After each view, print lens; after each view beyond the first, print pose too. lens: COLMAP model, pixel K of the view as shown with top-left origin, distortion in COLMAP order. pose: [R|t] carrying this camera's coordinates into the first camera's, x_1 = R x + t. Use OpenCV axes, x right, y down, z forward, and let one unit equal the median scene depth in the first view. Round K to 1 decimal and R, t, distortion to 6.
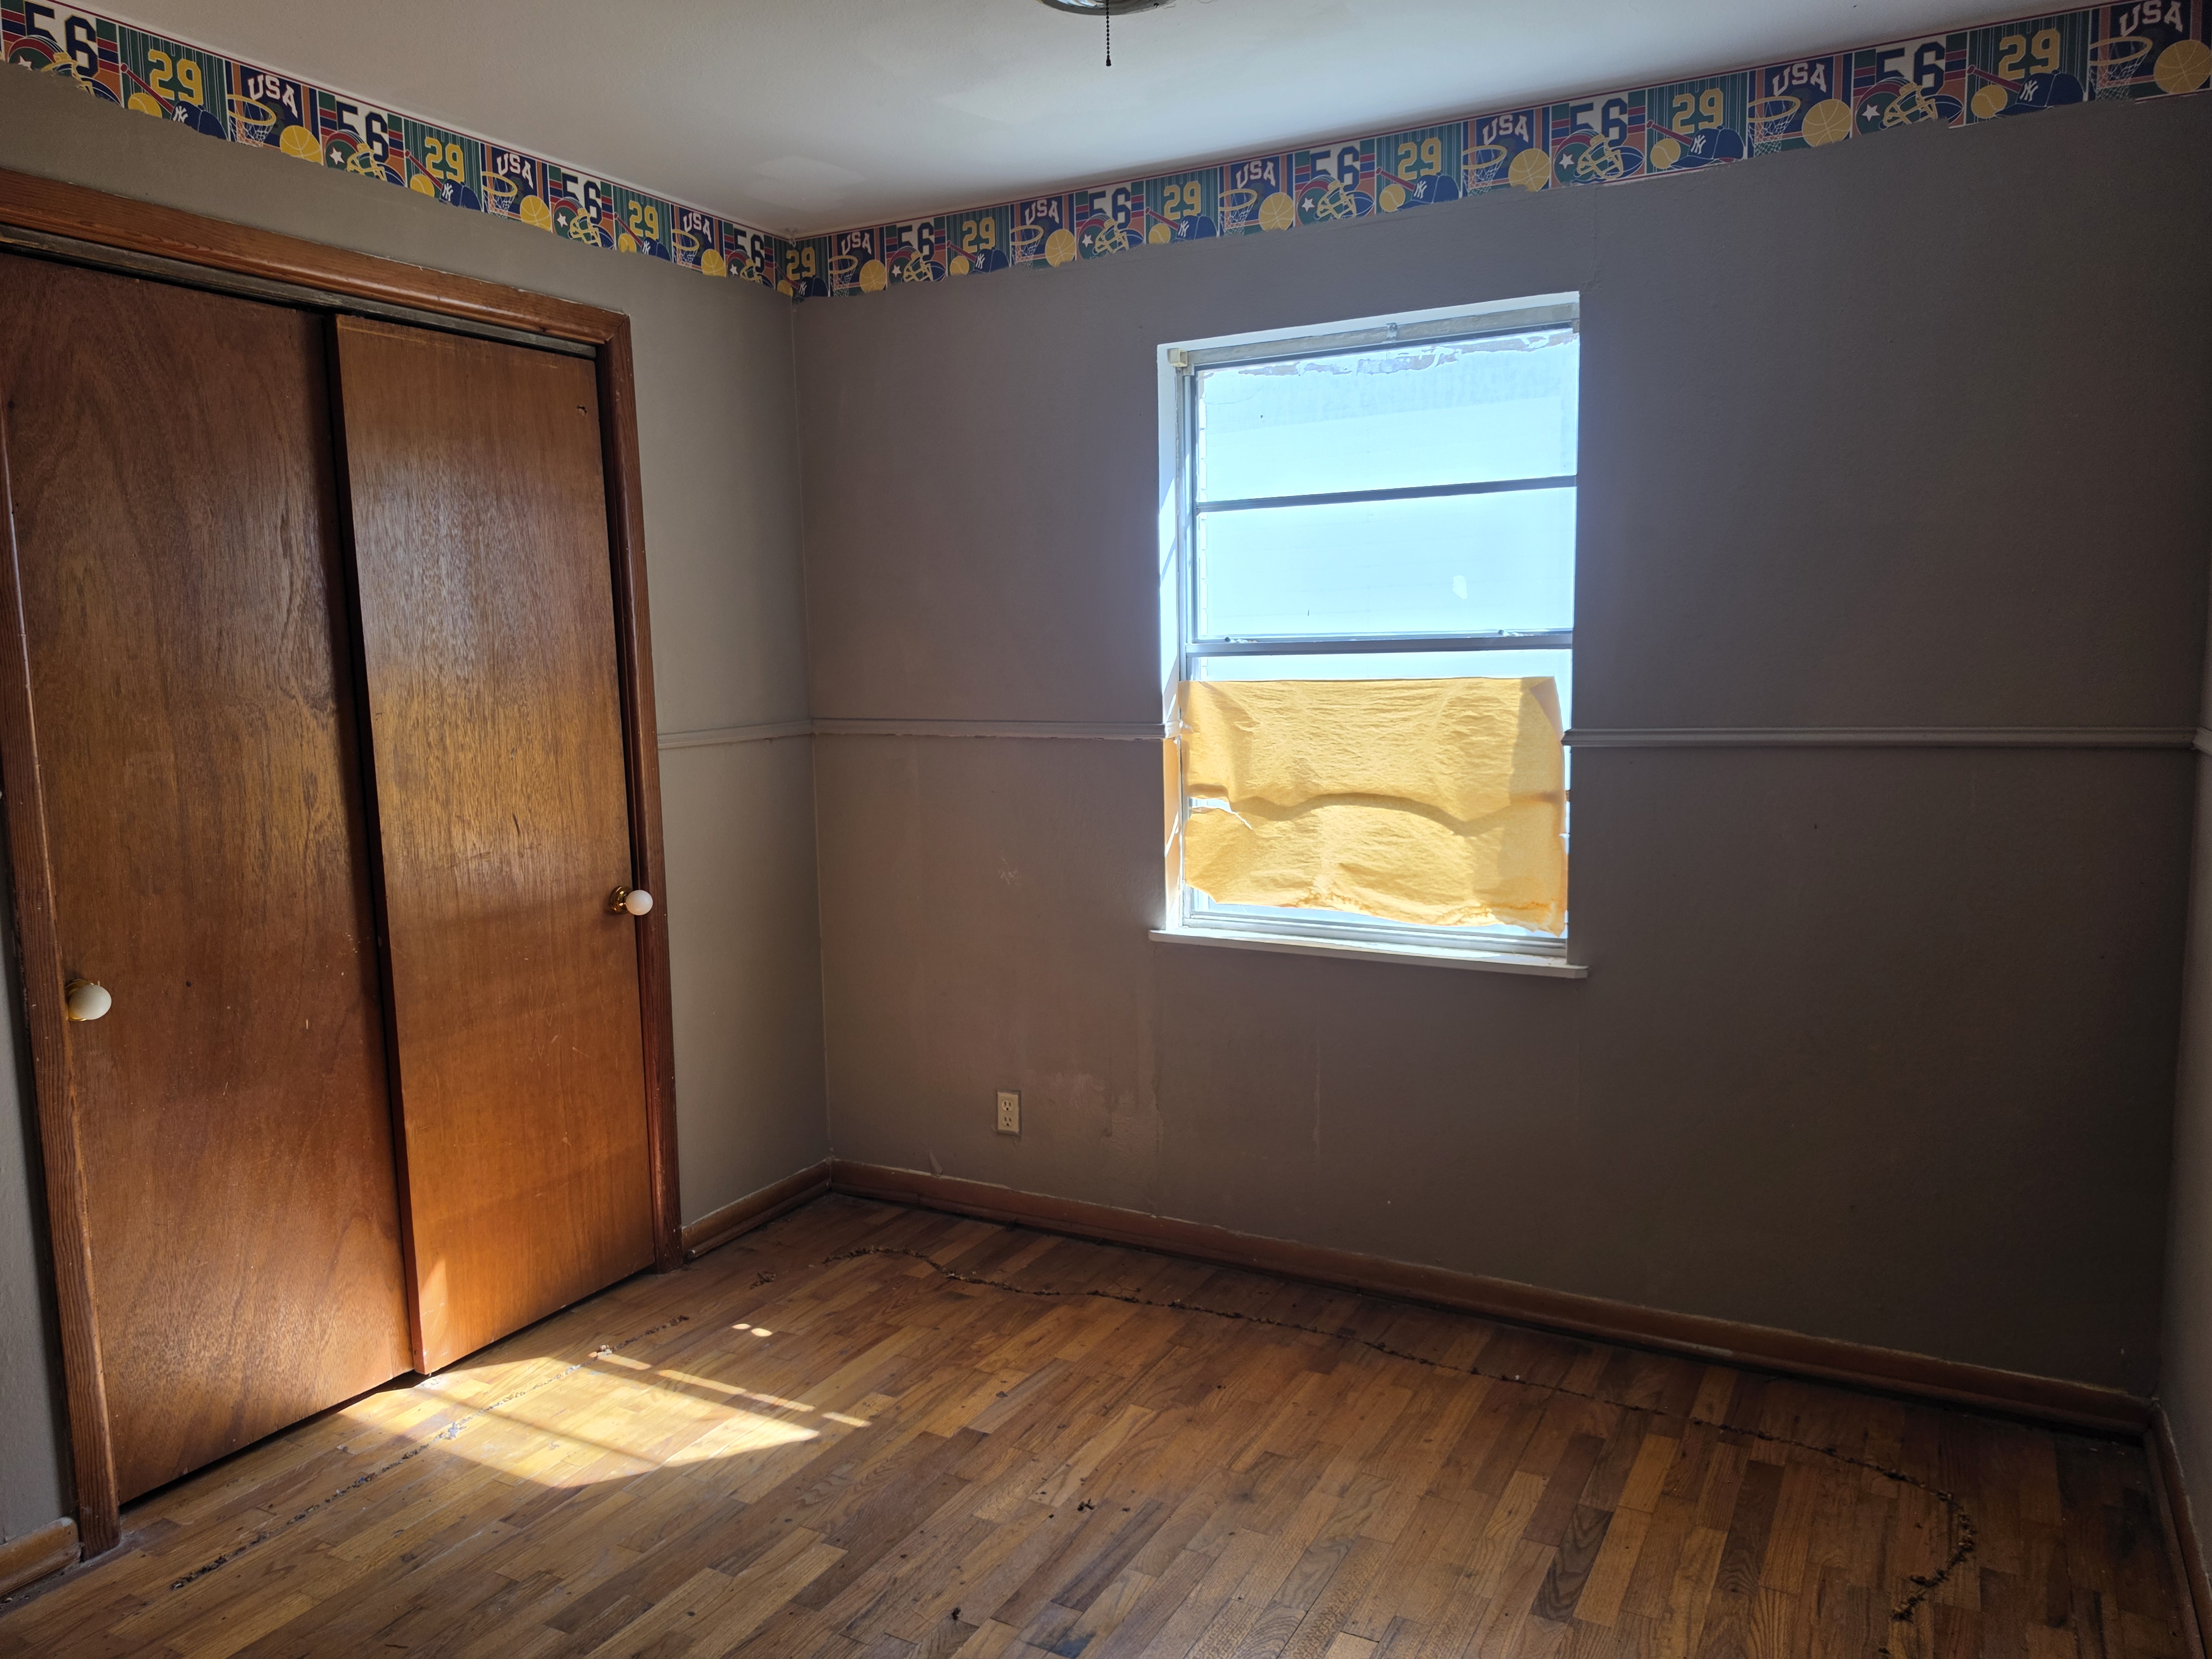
lens RADIAL K [[1523.8, 0, 1092.1], [0, 1523.8, 820.6], [0, 0, 1]] dist [0.105794, -0.154169]
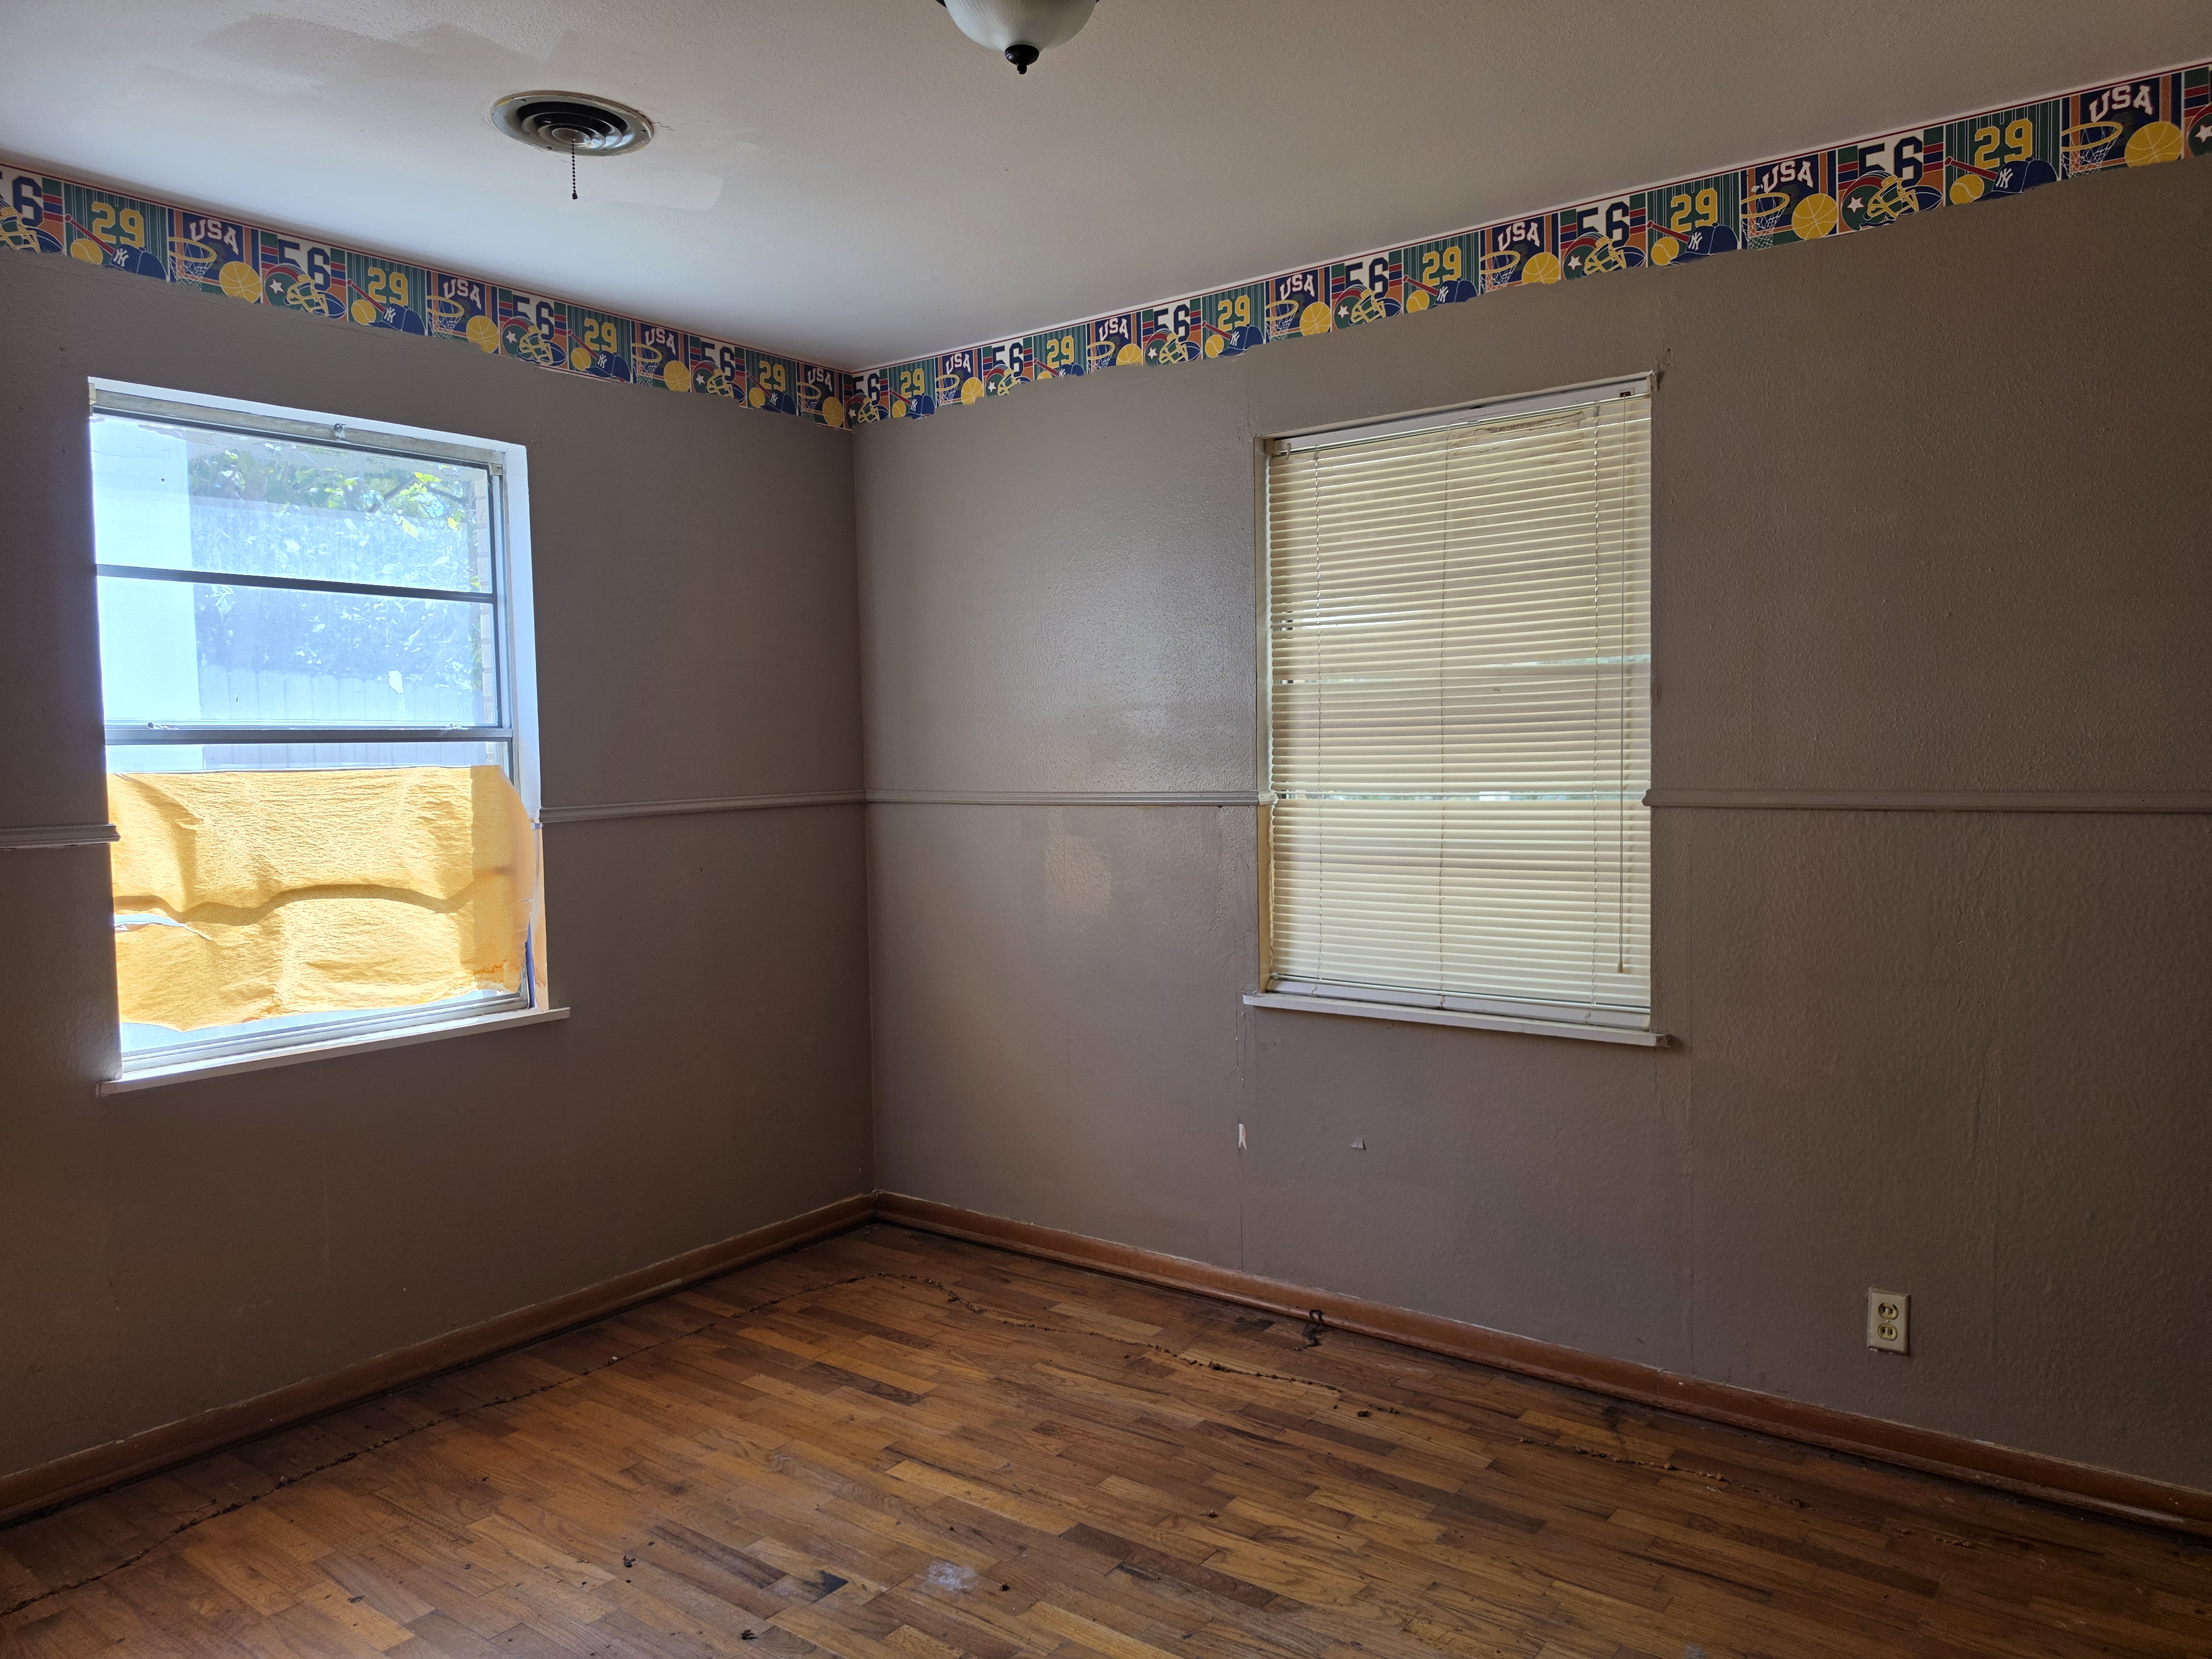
lens RADIAL K [[1557.1, 0, 1111.6], [0, 1557.1, 789.0], [0, 0, 1]] dist [0.001628, -0.024435]
pose [[0.144987, -0.016785, 0.989291, -0.769530], [0.117721, 0.993047, -0.000404, -0.021088], [-0.982405, 0.116519, 0.145955, 0.379944]]
